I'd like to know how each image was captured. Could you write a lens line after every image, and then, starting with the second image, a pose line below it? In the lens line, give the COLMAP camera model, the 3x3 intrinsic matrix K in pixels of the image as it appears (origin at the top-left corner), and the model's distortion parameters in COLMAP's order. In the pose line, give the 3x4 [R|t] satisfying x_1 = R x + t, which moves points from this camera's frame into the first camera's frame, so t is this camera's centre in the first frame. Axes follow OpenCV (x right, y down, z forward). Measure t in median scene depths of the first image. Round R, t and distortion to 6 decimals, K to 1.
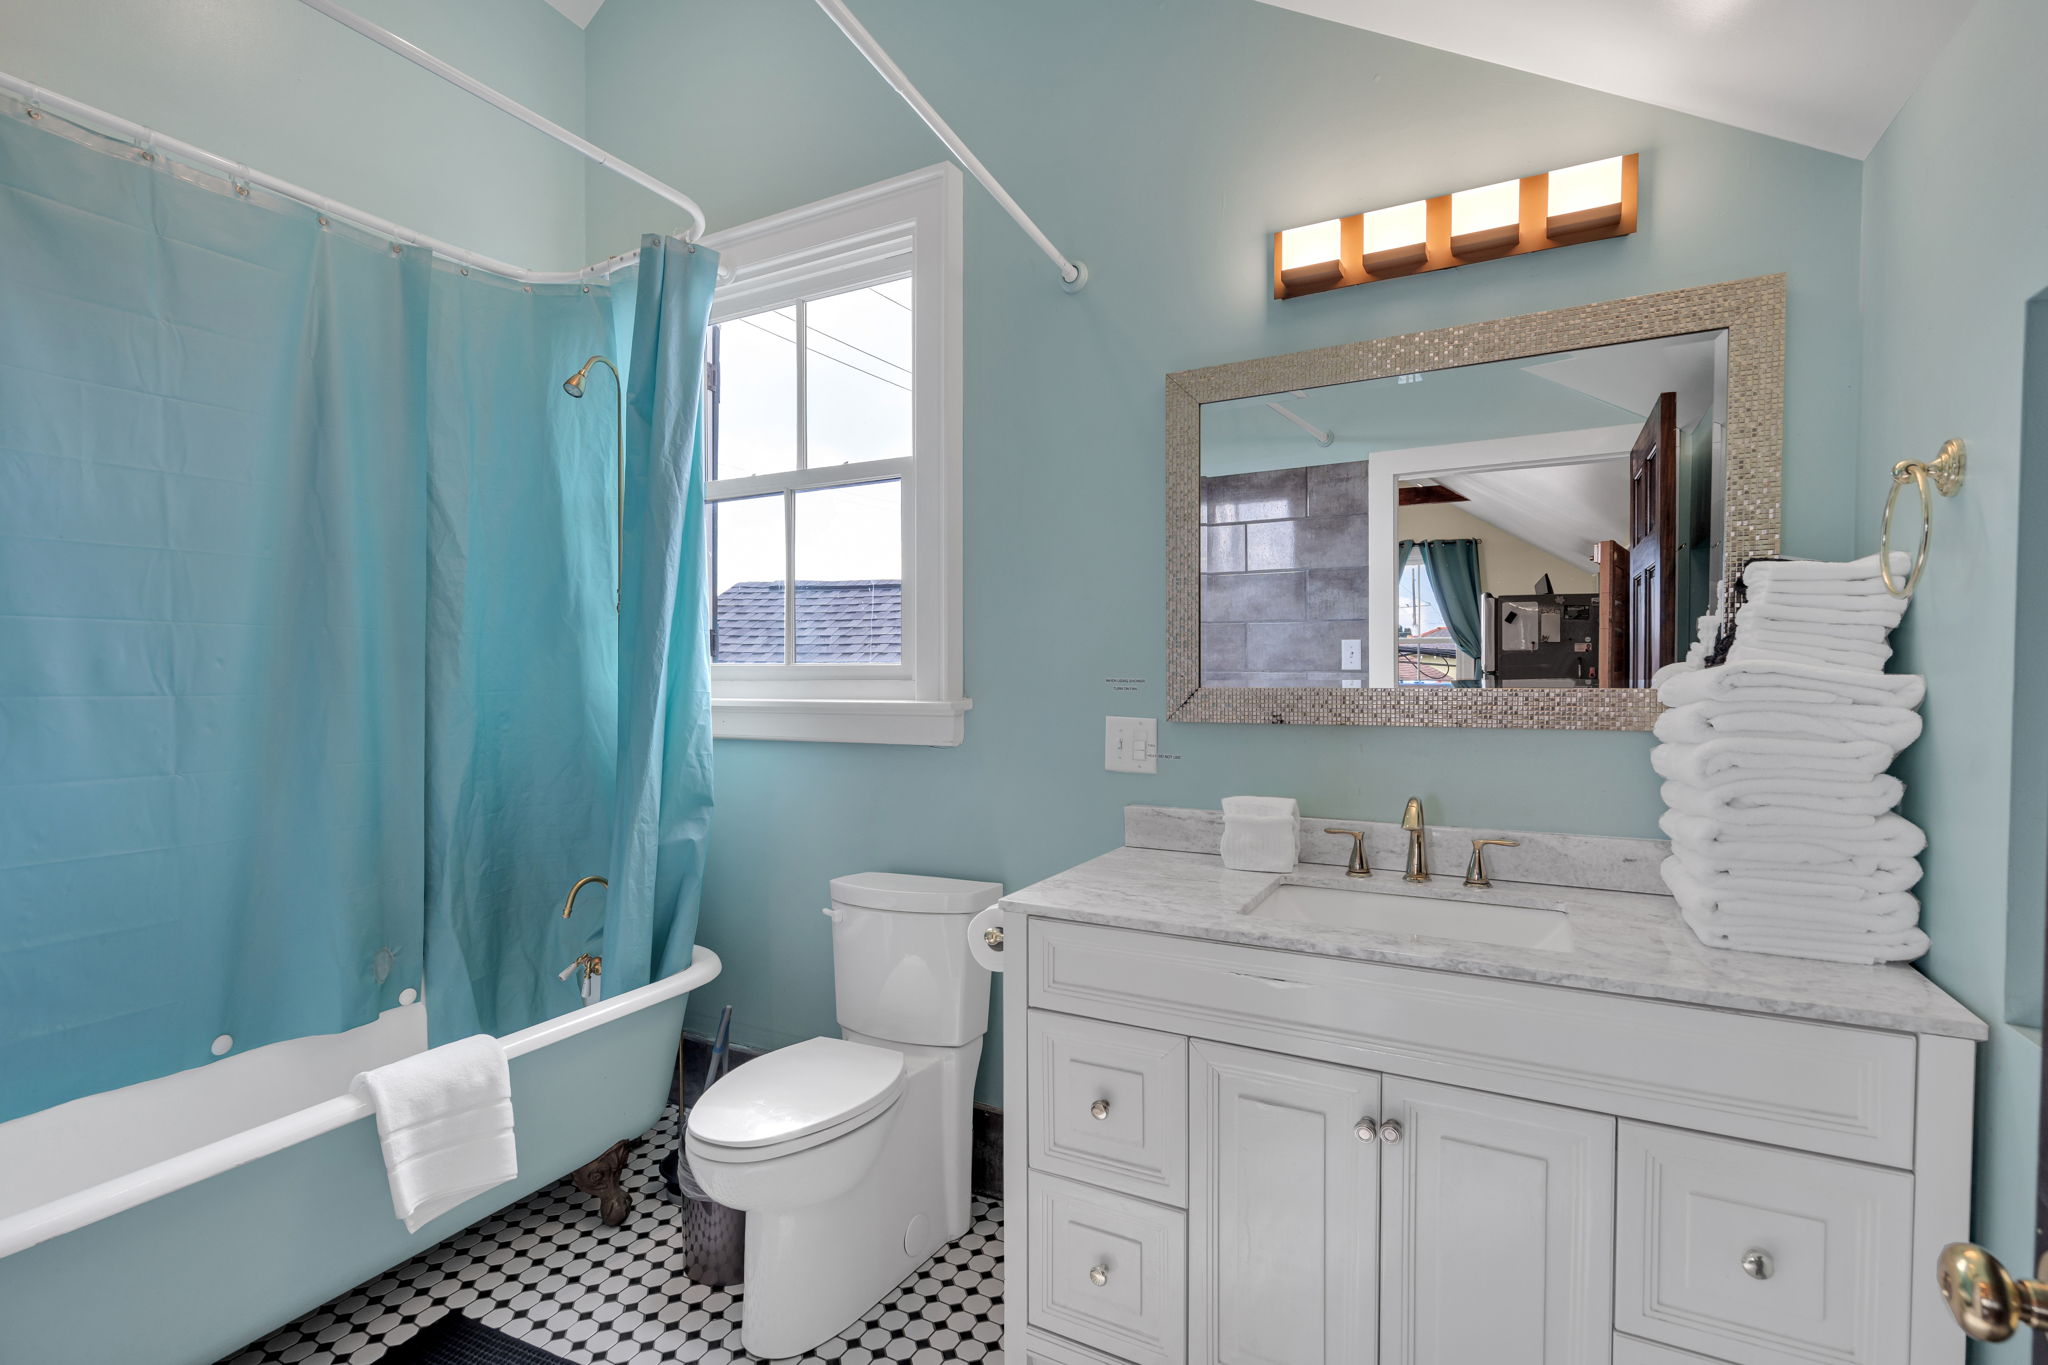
lens RADIAL K [[939.2, 0, 1026.5], [0, 939.2, 693.3], [0, 0, 1]] dist [-0.000237, -0.000040]
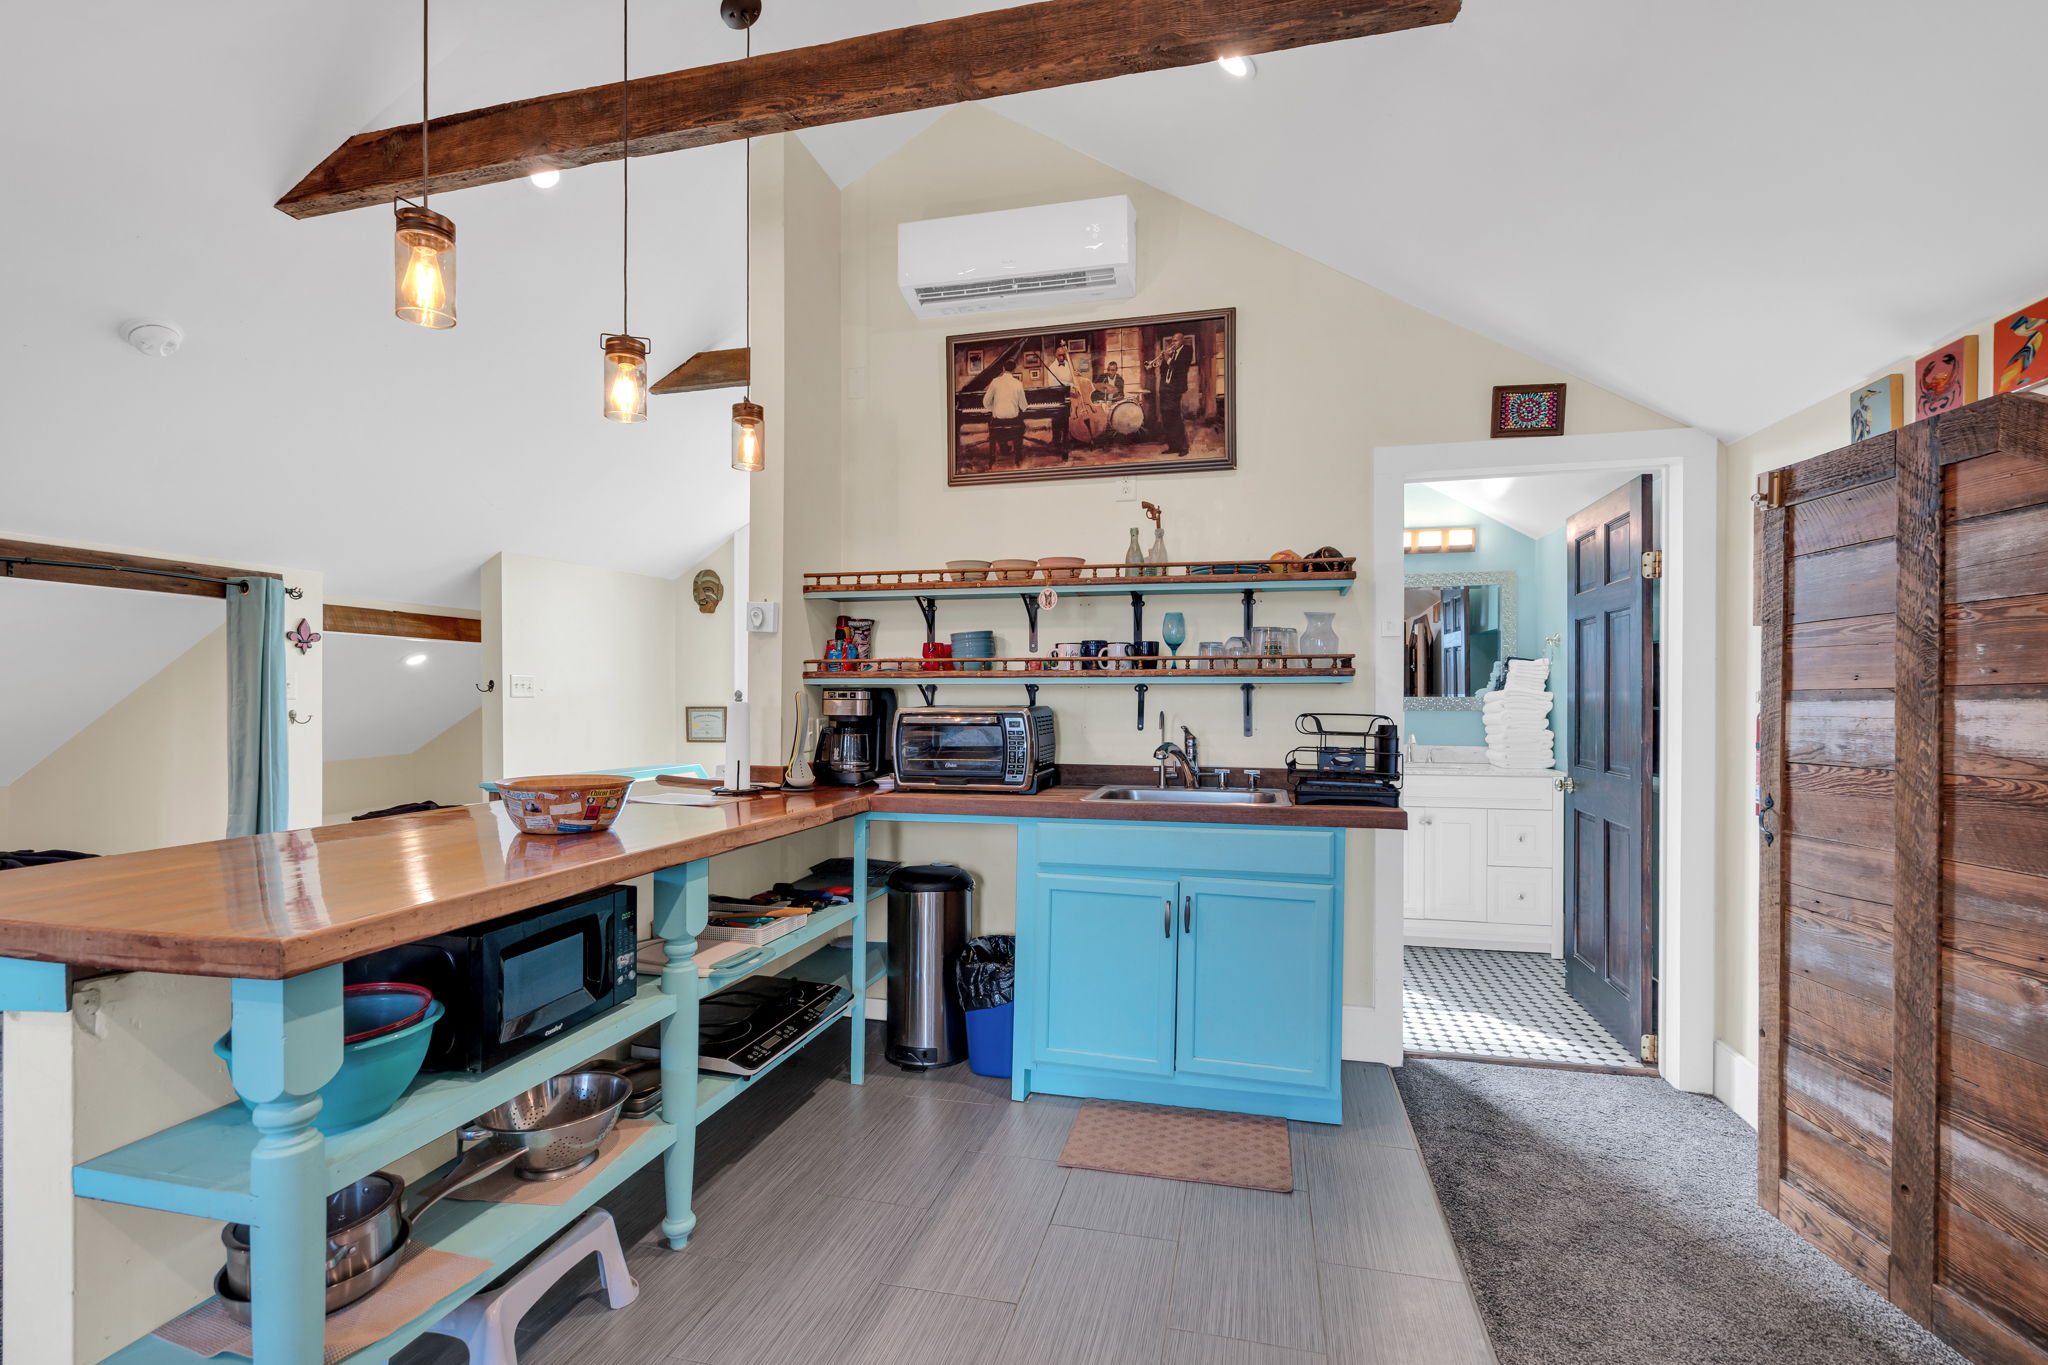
lens RADIAL K [[939.2, 0, 1016.2], [0, 939.2, 694.6], [0, 0, 1]] dist [-0.000237, -0.000040]
pose [[0.971889, -0.005059, 0.235387, -1.577160], [0.009174, 0.999824, -0.016387, 0.023889], [-0.235262, 0.018086, 0.971764, -1.677805]]
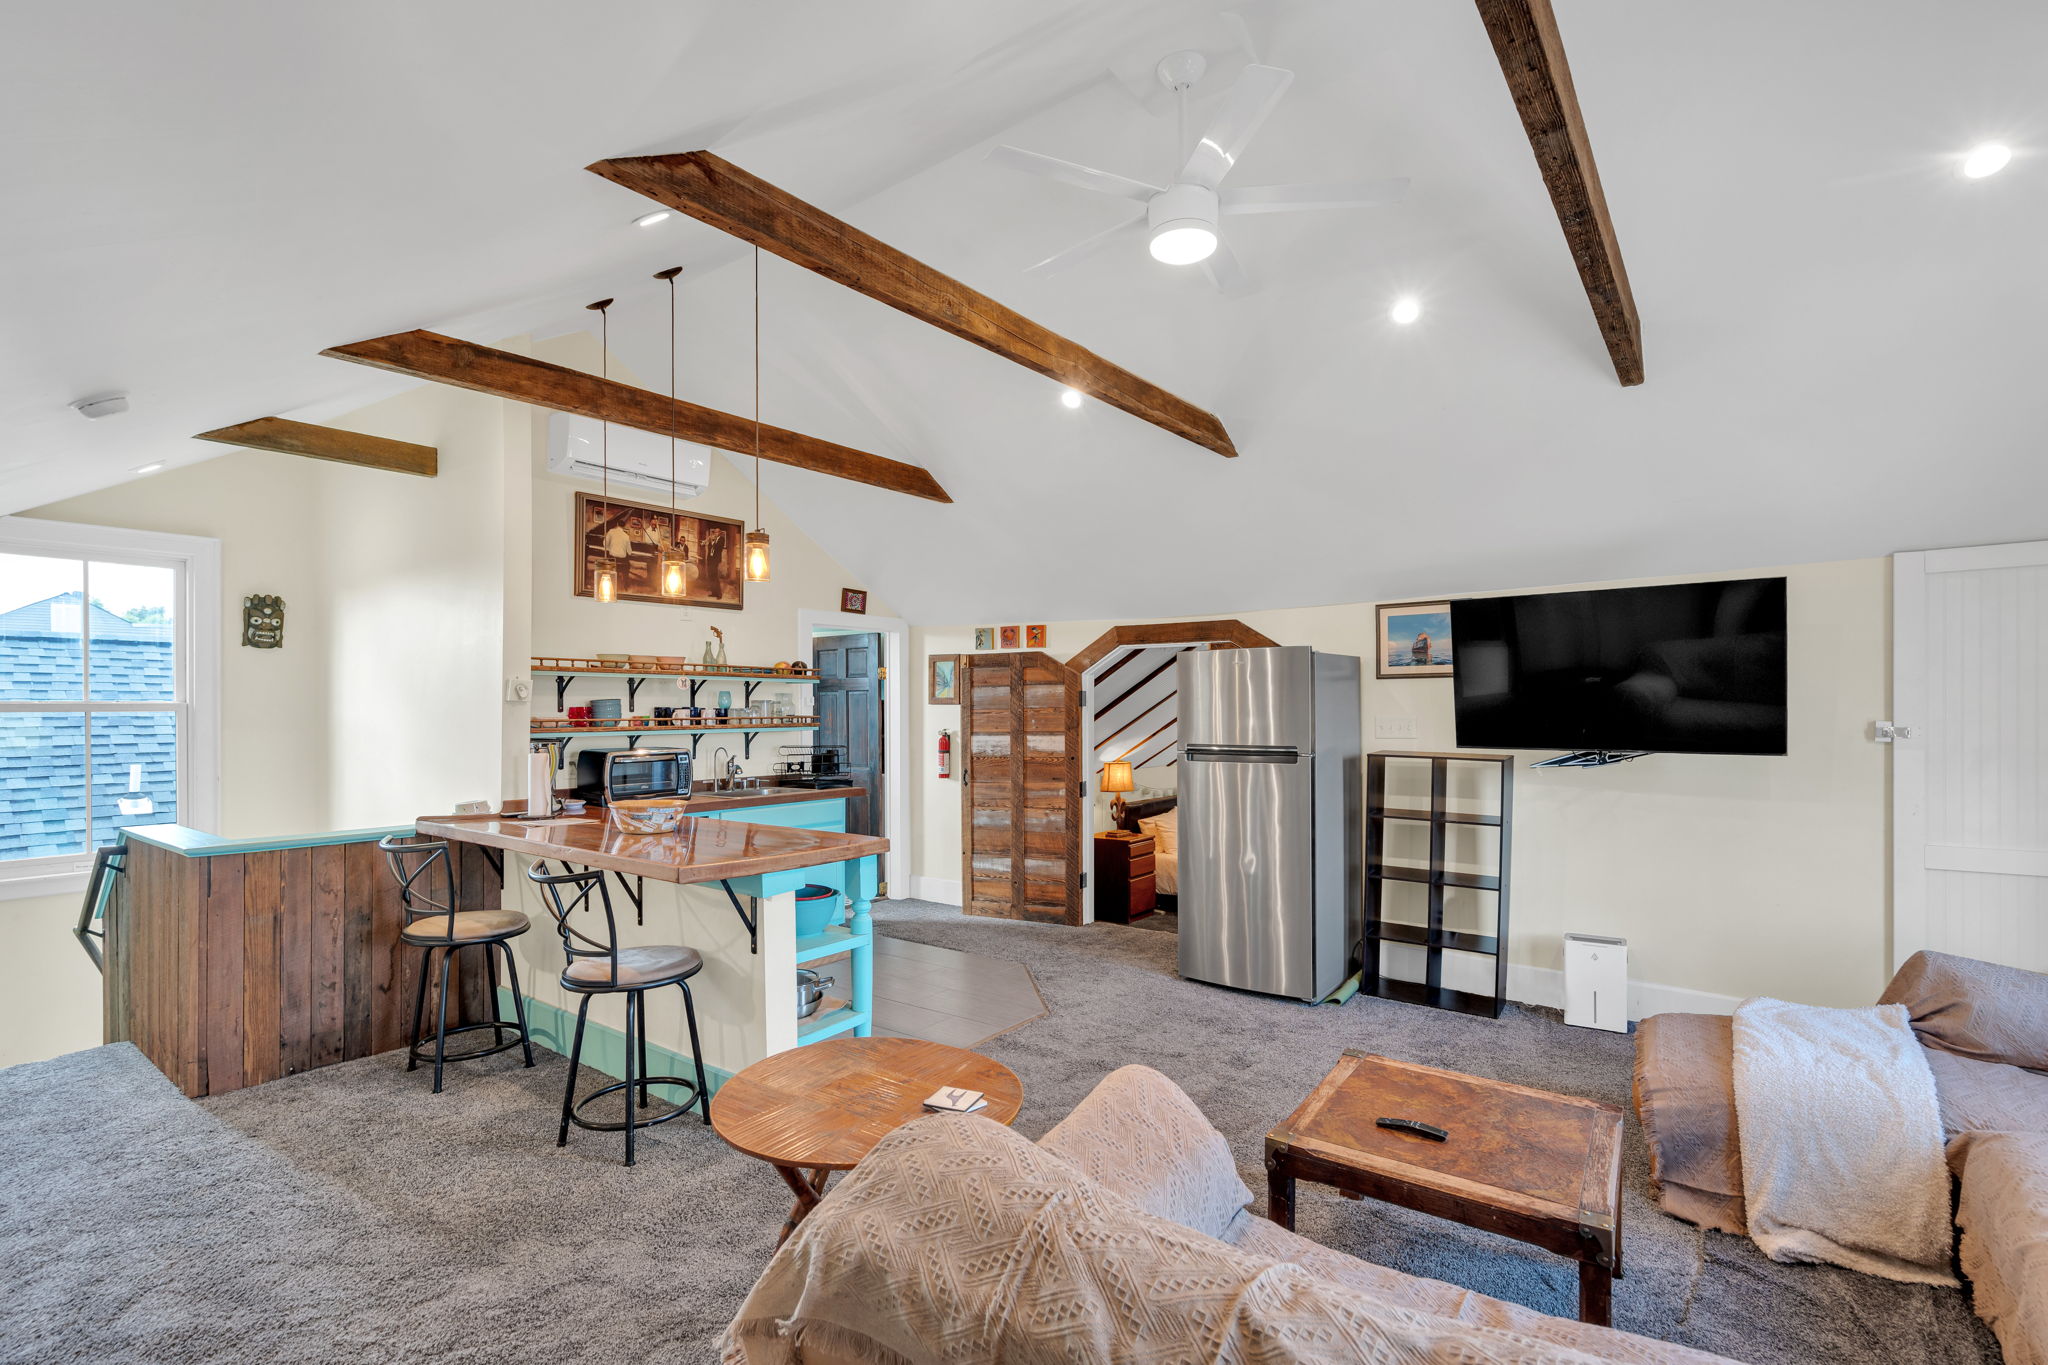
lens RADIAL K [[939.2, 0, 1019.7], [0, 939.2, 698.7], [0, 0, 1]] dist [-0.000237, -0.000040]
pose [[0.179308, 0.002228, 0.983790, -5.140075], [0.021933, 0.999740, -0.006262, -0.163735], [-0.983548, 0.022700, 0.179213, -1.456086]]
